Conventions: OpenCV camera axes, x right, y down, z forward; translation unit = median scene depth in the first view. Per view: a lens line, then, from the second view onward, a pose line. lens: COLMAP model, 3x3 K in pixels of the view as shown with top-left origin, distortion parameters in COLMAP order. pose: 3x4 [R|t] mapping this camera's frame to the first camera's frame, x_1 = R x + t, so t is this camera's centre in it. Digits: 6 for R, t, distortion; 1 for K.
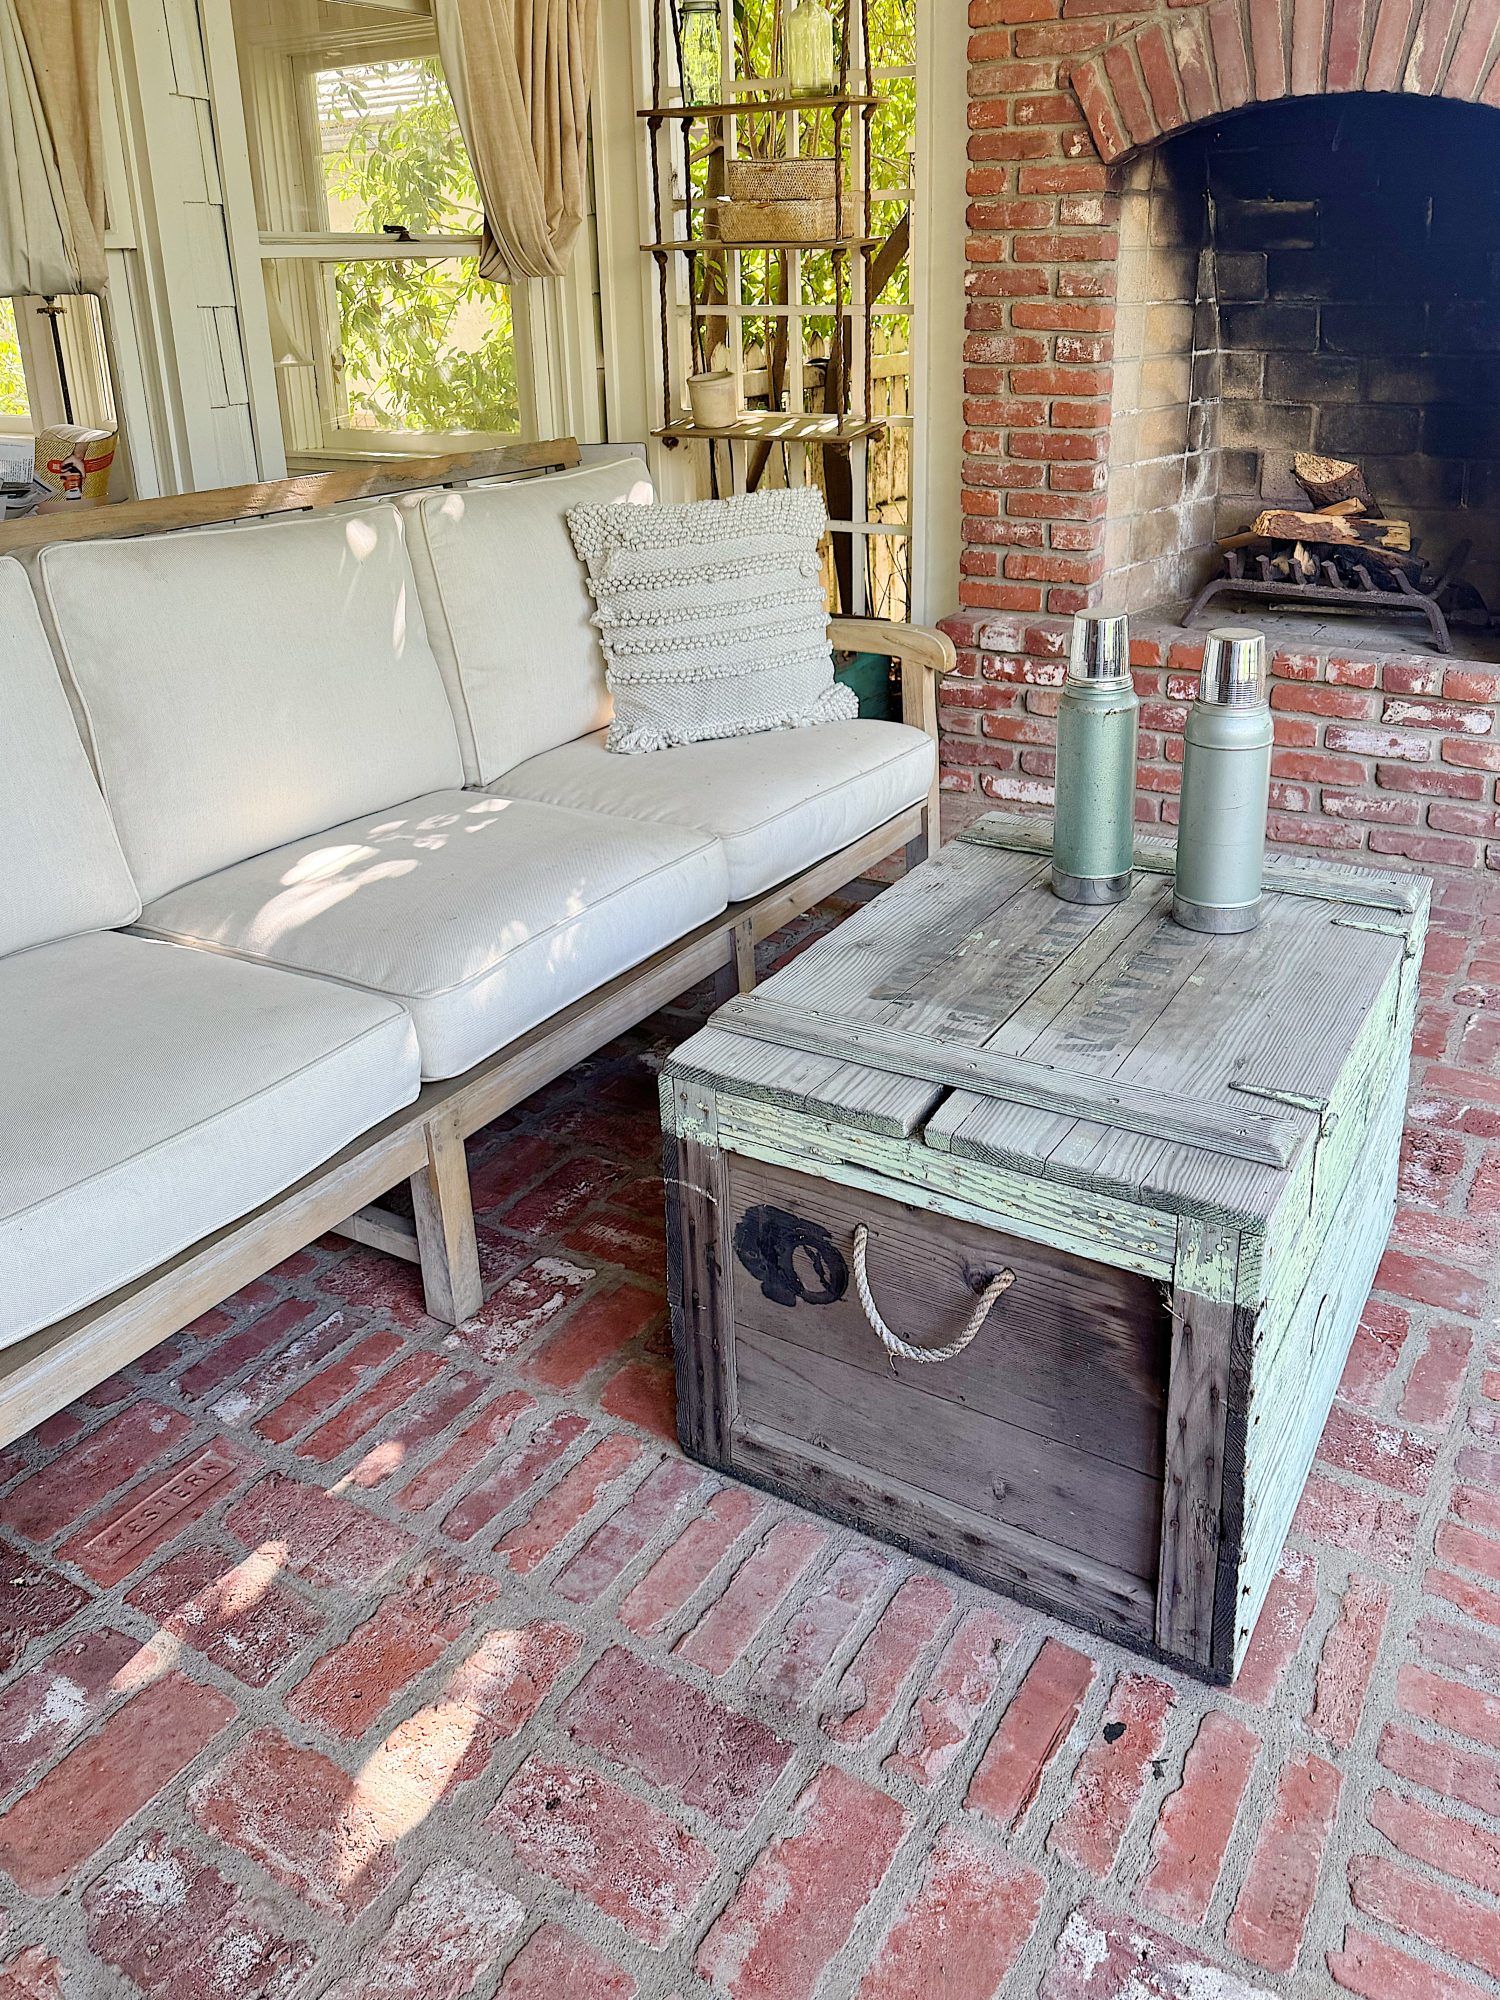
lens RADIAL K [[1440.5, 0, 751.3], [0, 1440.5, 1006.8], [0, 0, 1]] dist [-0.009043, -0.022696]
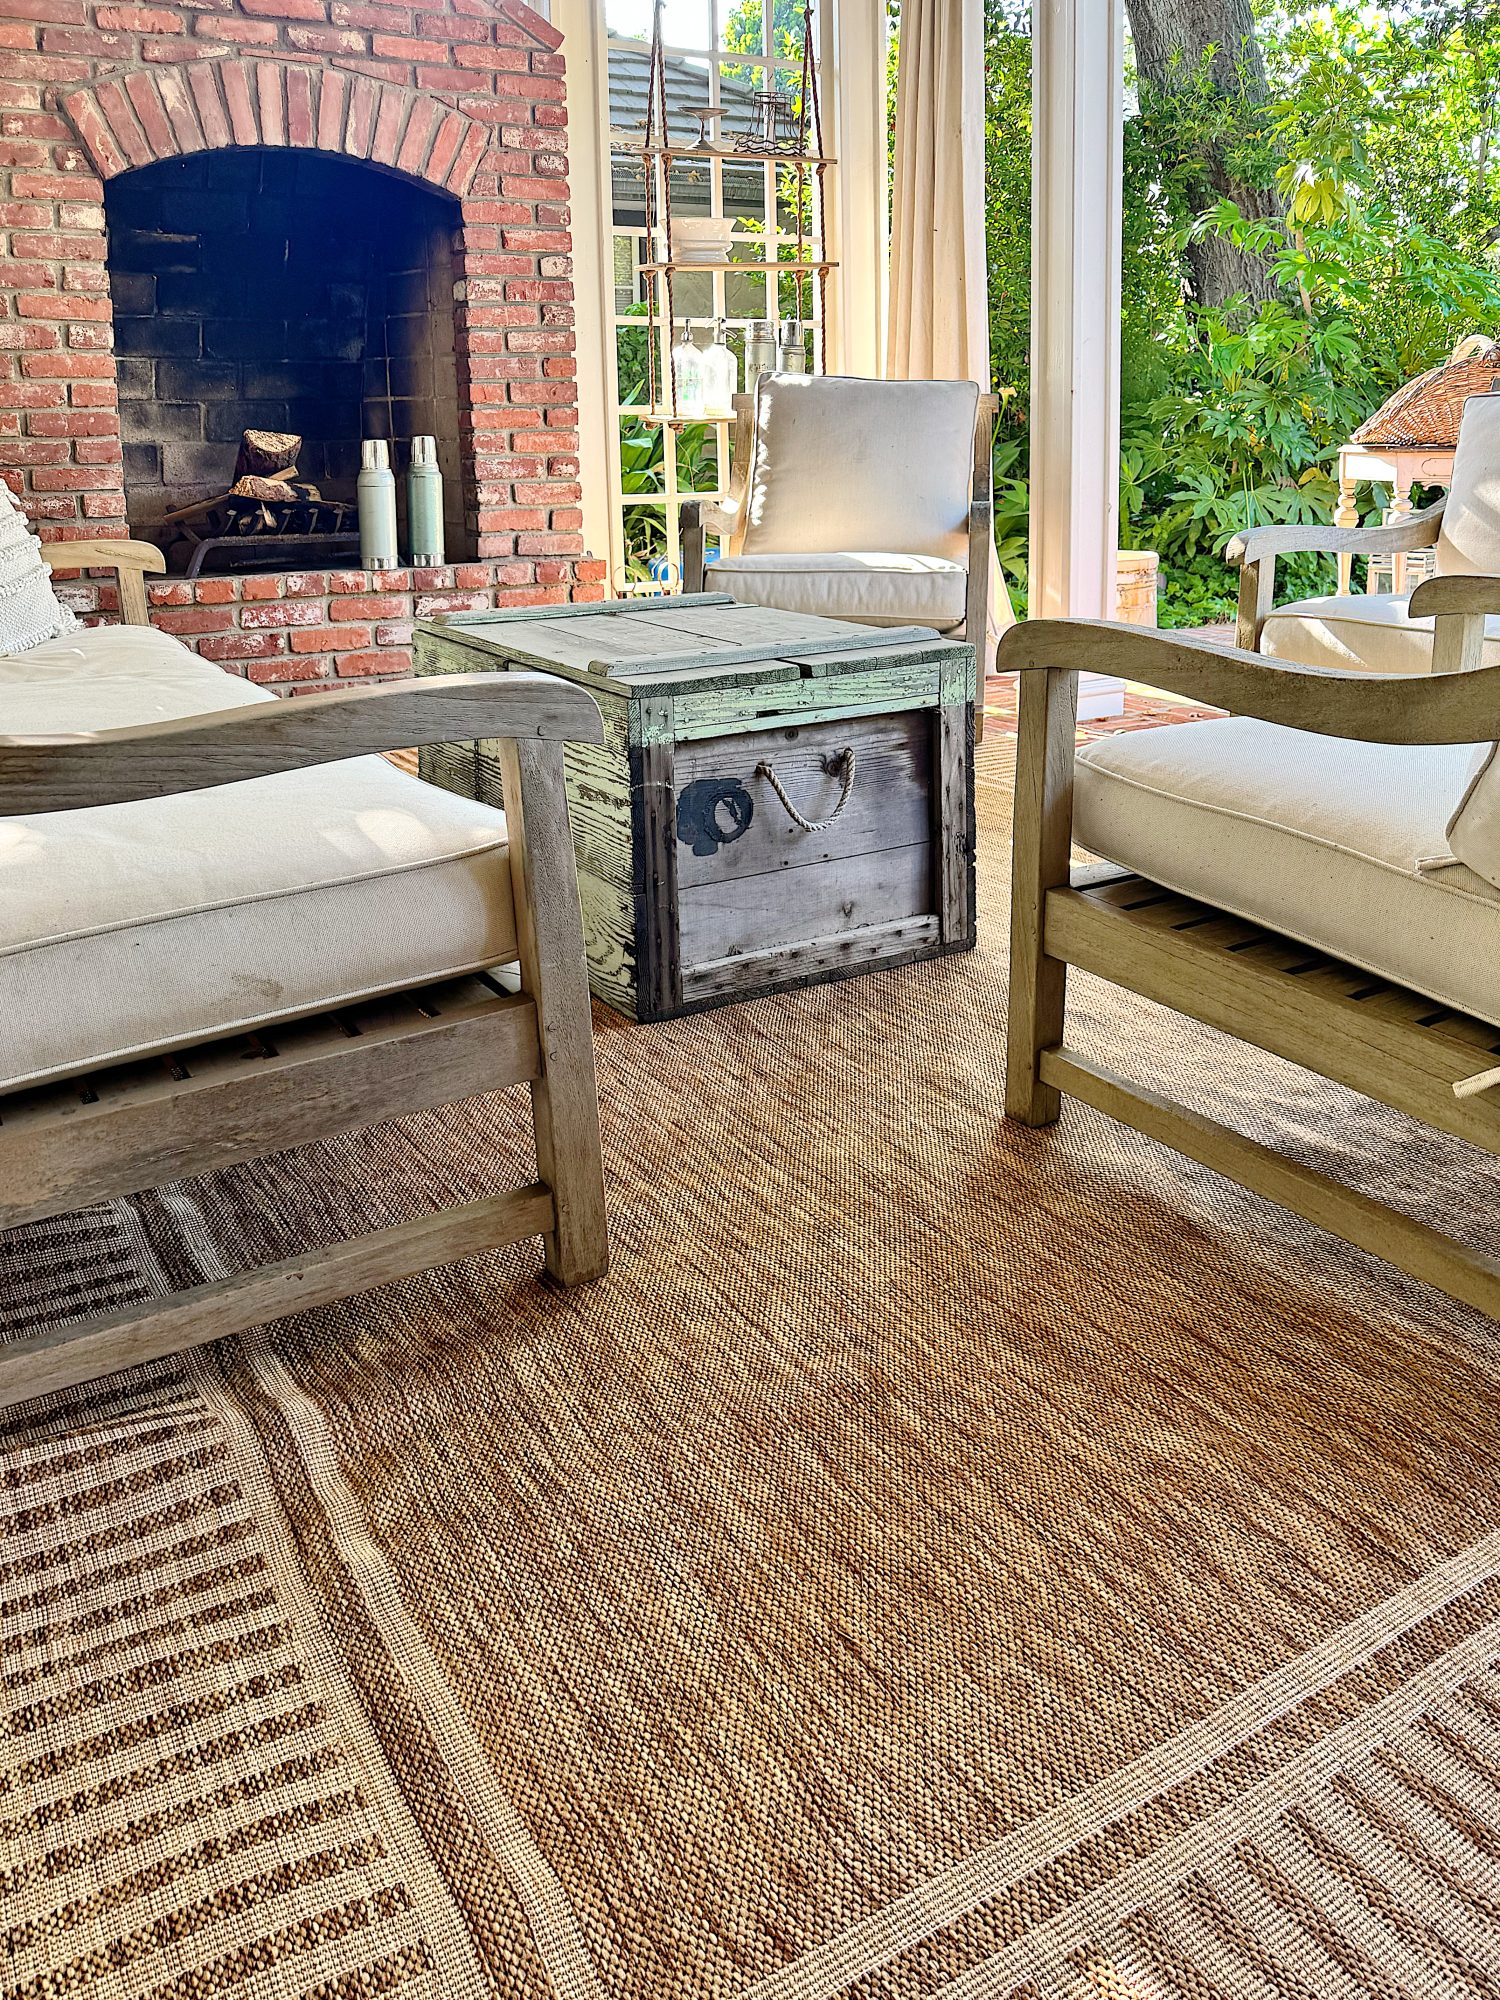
lens RADIAL K [[1571.3, 0, 749.7], [0, 1571.3, 998.2], [0, 0, 1]] dist [-0.041583, 0.011438]
pose [[0.482363, -0.279080, 0.830325, -0.708003], [0.377032, 0.921741, 0.090775, 0.111740], [-0.790679, 0.269272, 0.549836, 0.059388]]
